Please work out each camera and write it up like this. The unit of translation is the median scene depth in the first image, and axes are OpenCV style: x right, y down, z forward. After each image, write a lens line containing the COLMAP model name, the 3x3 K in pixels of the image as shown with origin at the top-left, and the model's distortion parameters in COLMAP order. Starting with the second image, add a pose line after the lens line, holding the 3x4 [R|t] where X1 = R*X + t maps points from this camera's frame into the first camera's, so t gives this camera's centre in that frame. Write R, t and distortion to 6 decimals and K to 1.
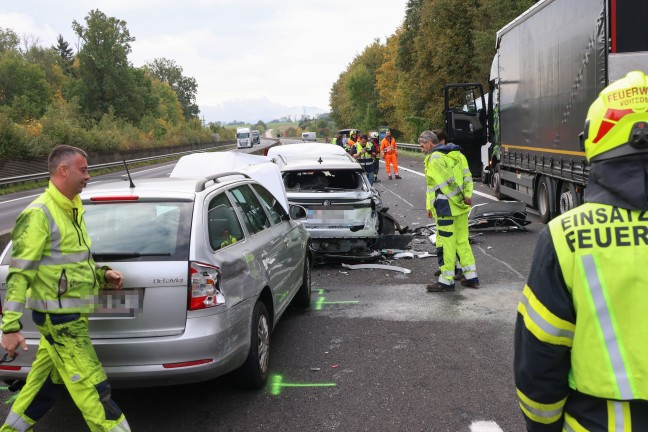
lens RADIAL K [[769.6, 0, 324.0], [0, 769.6, 216.0], [0, 0, 1]] dist [0.059083, -0.068111]
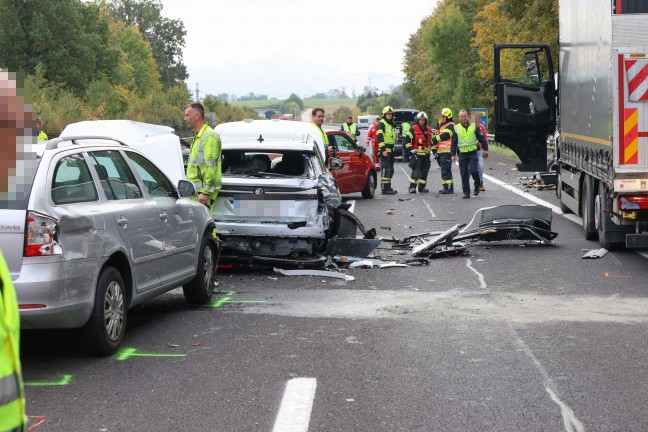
lens RADIAL K [[1330.2, 0, 324.0], [0, 1330.2, 216.0], [0, 0, 1]] dist [0.044454, -0.025262]
pose [[0.997576, 0.033300, -0.061101, 0.091320], [-0.035335, 0.998846, -0.032533, 0.029777], [0.059947, 0.034613, 0.997601, -0.212004]]
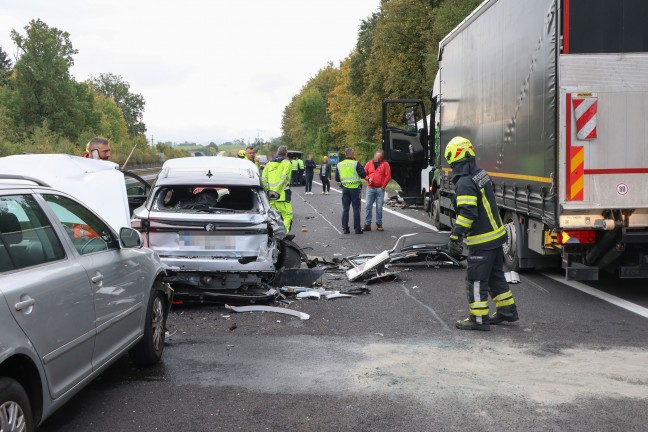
lens RADIAL K [[782.5, 0, 324.0], [0, 782.5, 216.0], [0, 0, 1]] dist [0.023237, 0.000796]
pose [[0.997797, 0.030403, 0.058957, 0.043131], [-0.028365, 0.998981, -0.035107, -0.001850], [-0.059964, 0.033358, 0.997643, 0.111744]]
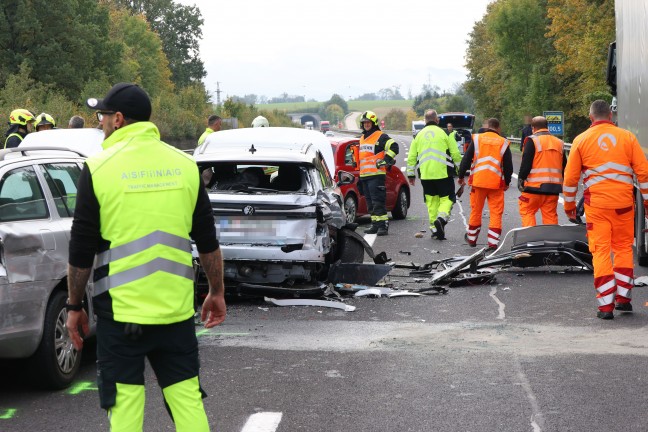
lens RADIAL K [[1631.0, 0, 324.0], [0, 1631.0, 216.0], [0, 0, 1]] dist [-0.002879, -0.434858]
pose [[0.995153, 0.029804, -0.093714, 0.122988], [-0.034455, 0.998234, -0.048401, 0.033913], [0.092106, 0.051395, 0.994422, -0.263983]]
